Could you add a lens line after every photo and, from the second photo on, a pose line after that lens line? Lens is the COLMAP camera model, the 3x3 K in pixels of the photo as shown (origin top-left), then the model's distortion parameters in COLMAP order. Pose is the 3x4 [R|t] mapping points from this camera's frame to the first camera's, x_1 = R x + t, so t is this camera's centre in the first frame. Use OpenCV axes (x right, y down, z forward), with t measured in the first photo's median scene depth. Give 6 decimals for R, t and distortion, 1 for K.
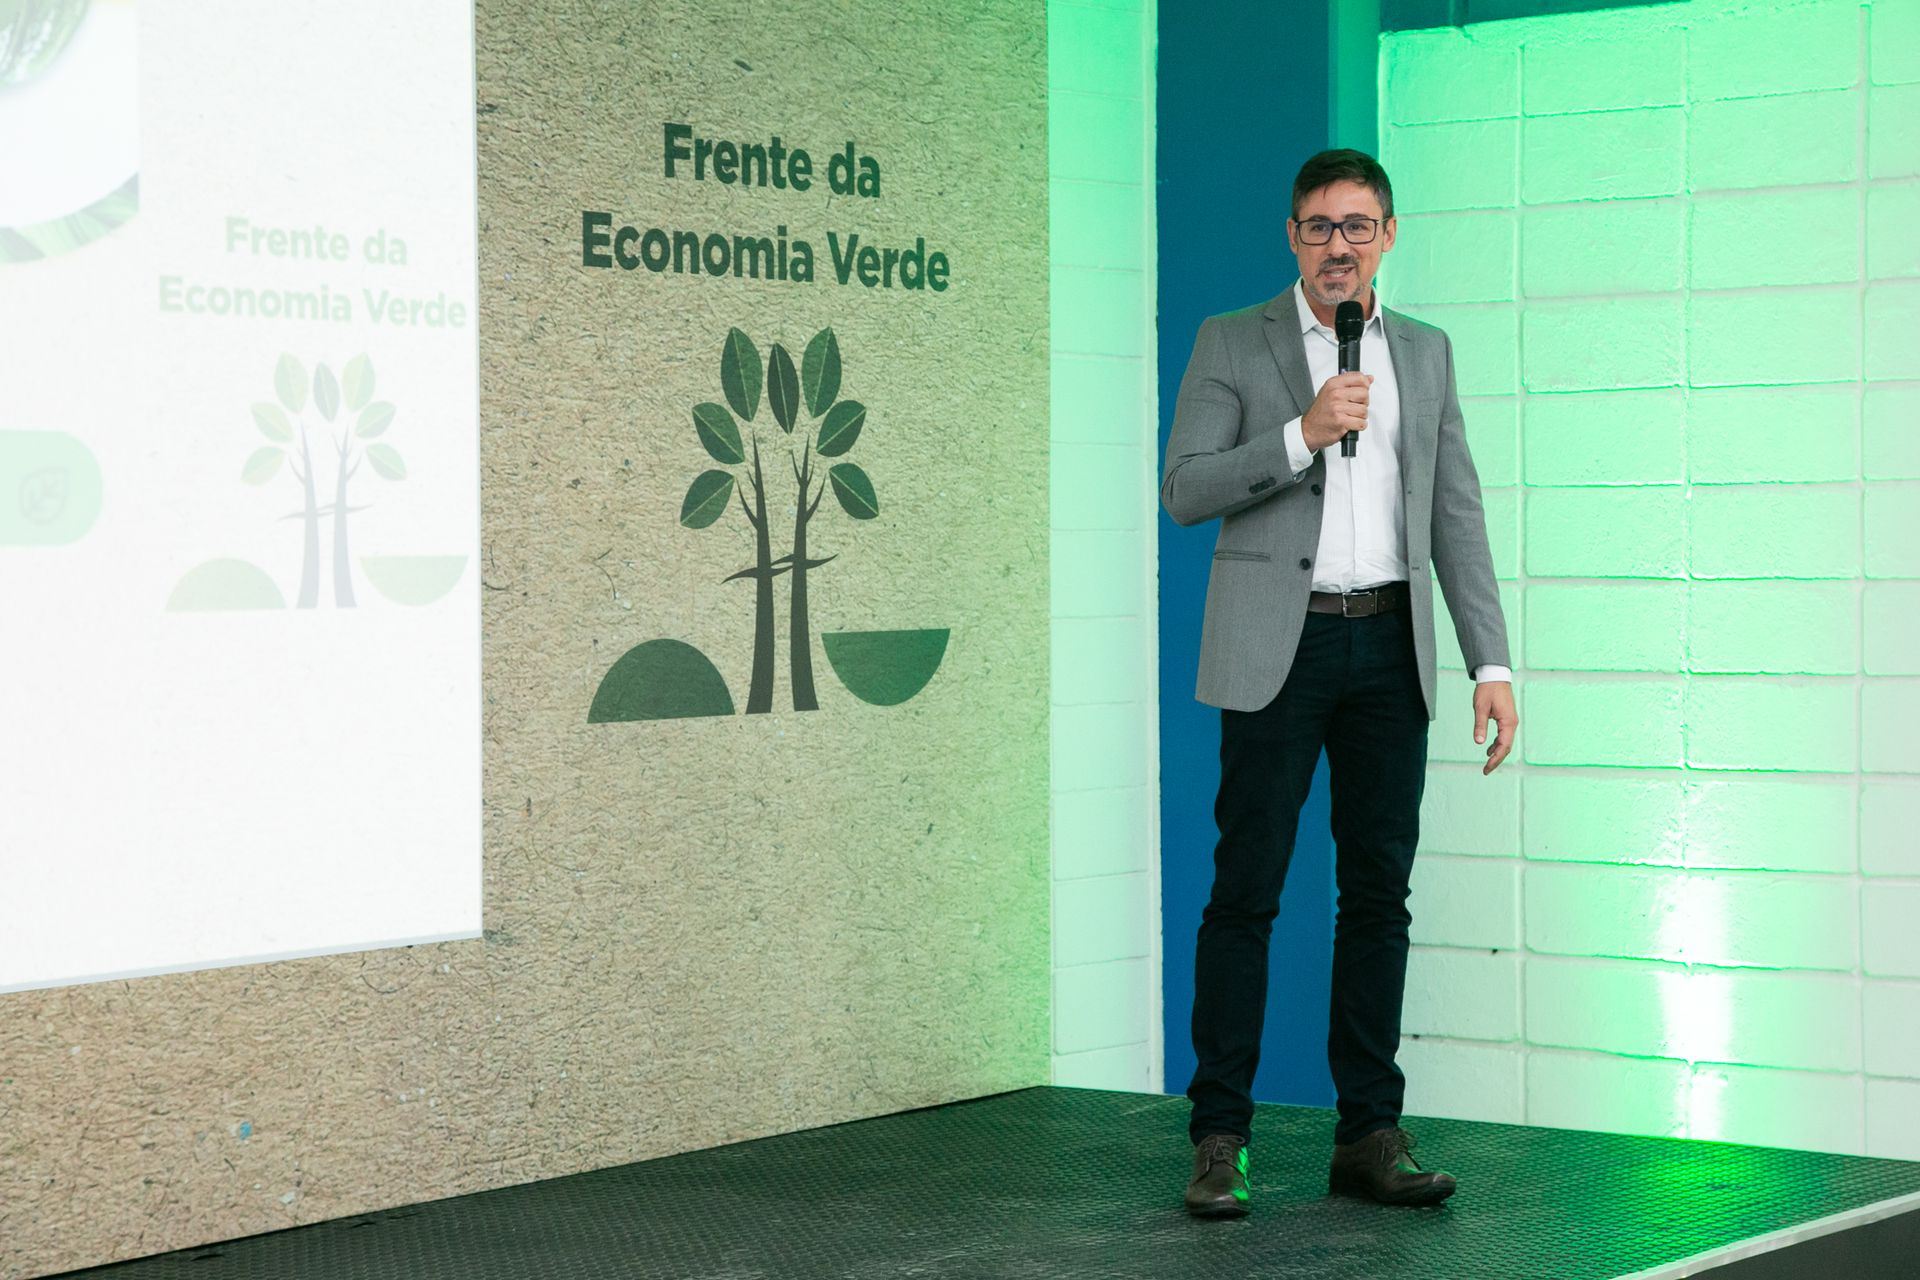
lens RADIAL K [[4440.6, 0, 973.7], [0, 4440.6, 643.6], [0, 0, 1]] dist [0.432831, 0.000000]
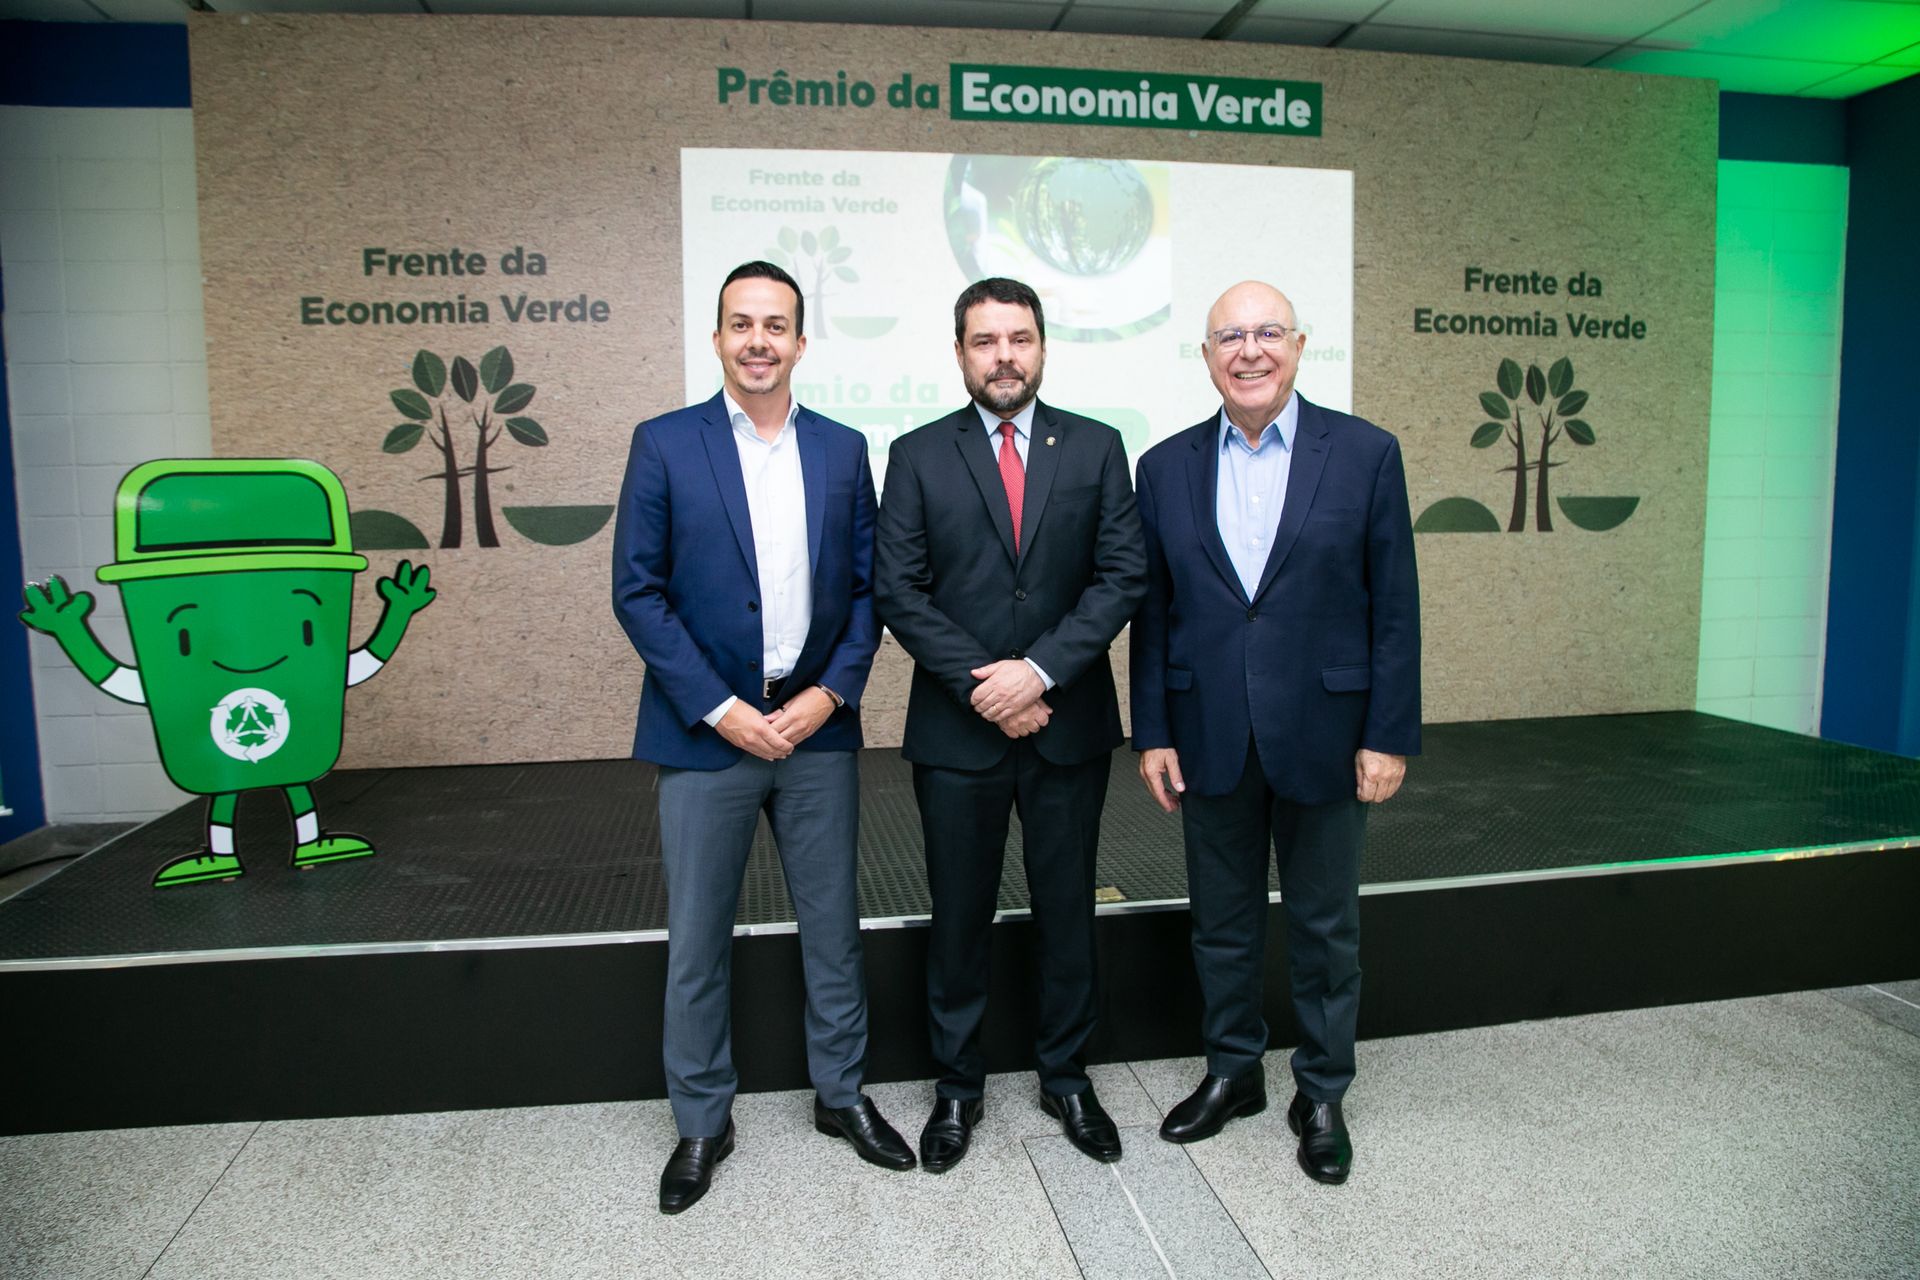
lens RADIAL K [[1299.8, 0, 944.4], [0, 1299.8, 659.0], [0, 0, 1]] dist [-0.123956, 0.055771]
pose [[0.707338, 0.082033, -0.702100, 0.202959], [-0.008390, 0.994148, 0.107702, 0.012969], [0.706826, -0.070291, 0.703886, 0.346011]]
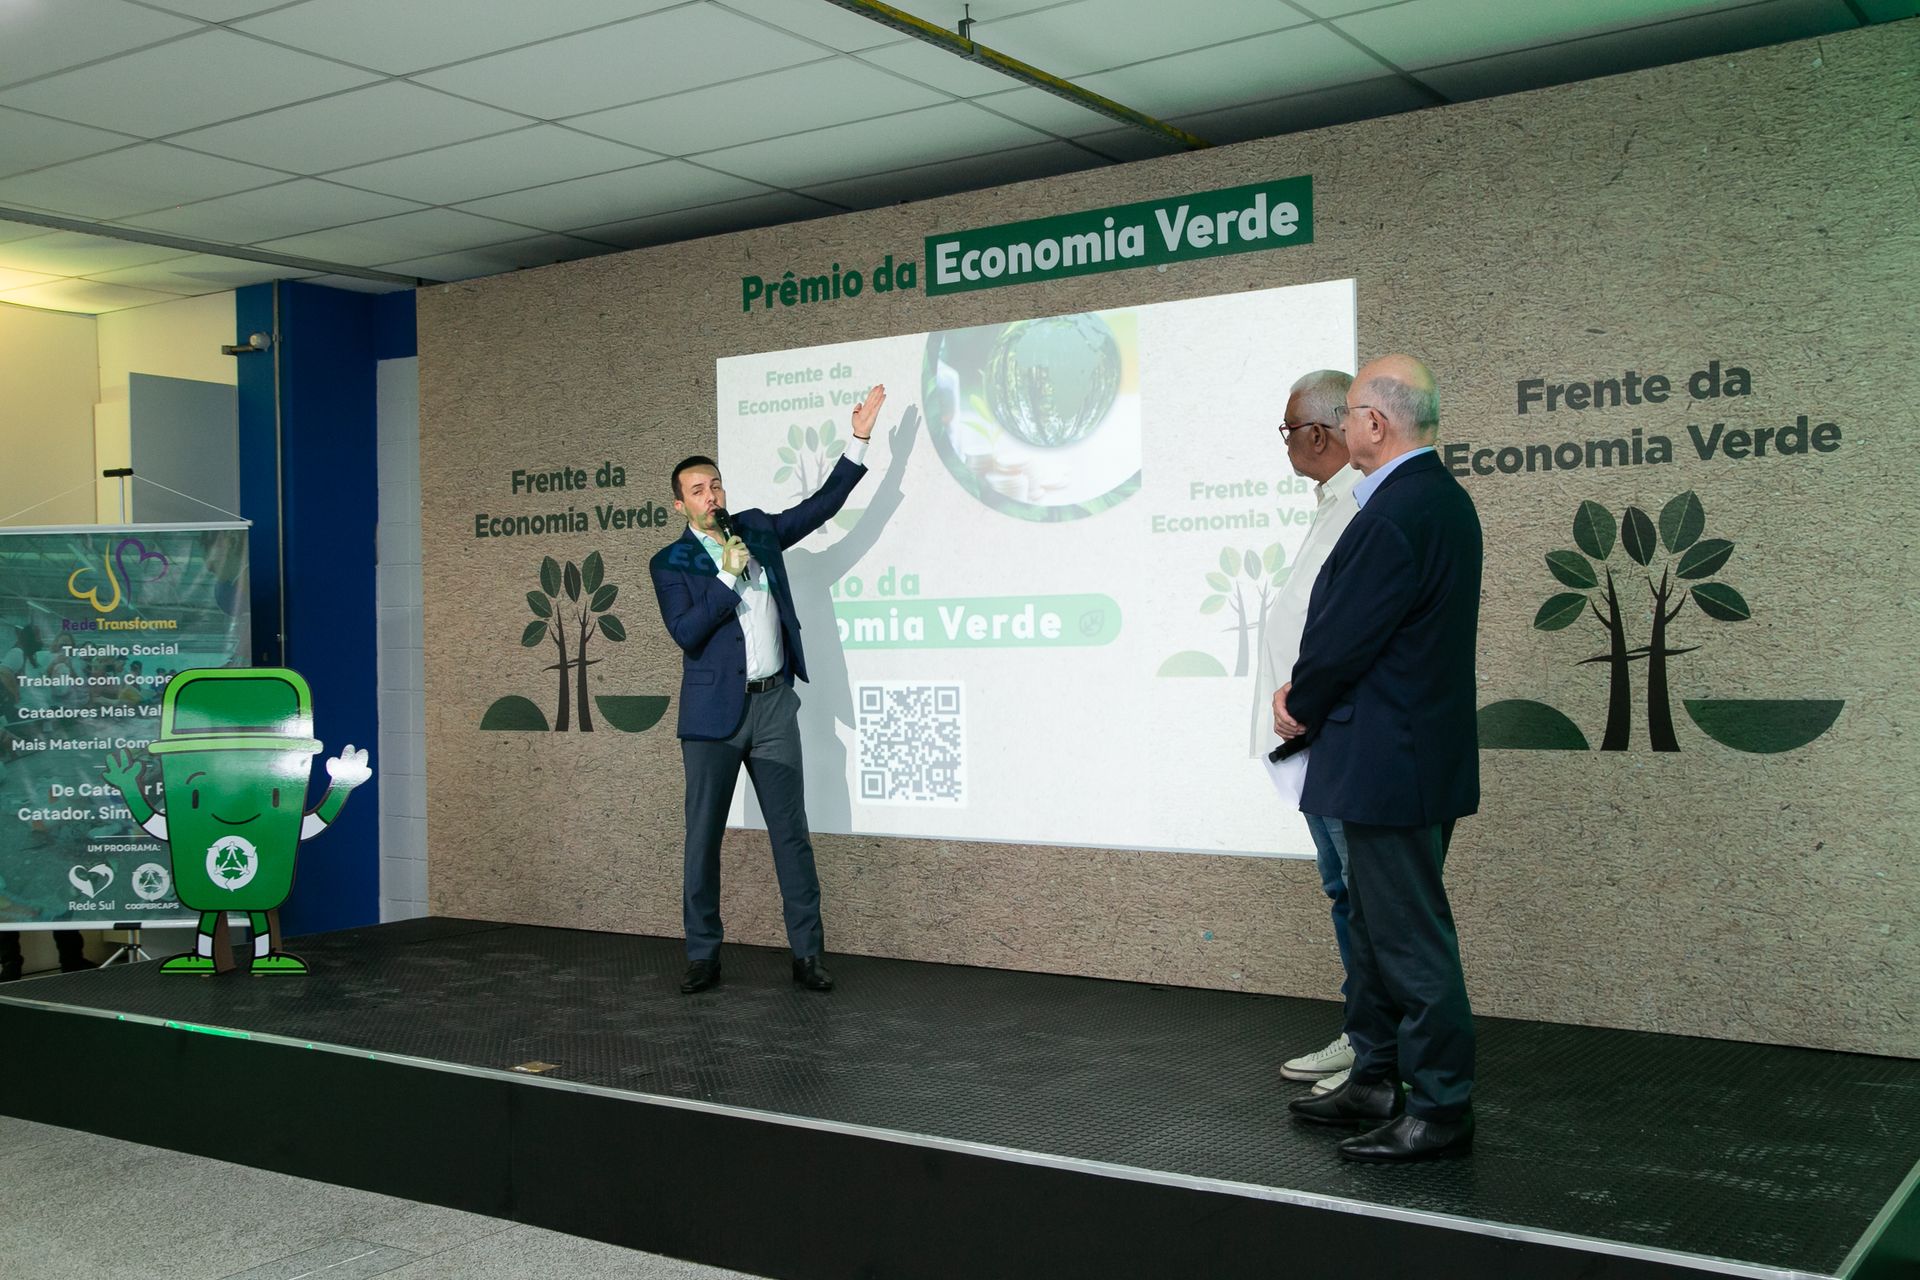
lens RADIAL K [[1951.7, 0, 937.8], [0, 1951.7, 649.3], [0, 0, 1]] dist [0.016165, 0.000000]
pose [[0.021759, 0.008524, -0.999727, 0.620212], [-0.007503, 0.999937, 0.008362, -0.023056], [0.999735, 0.007319, 0.021822, 0.758109]]
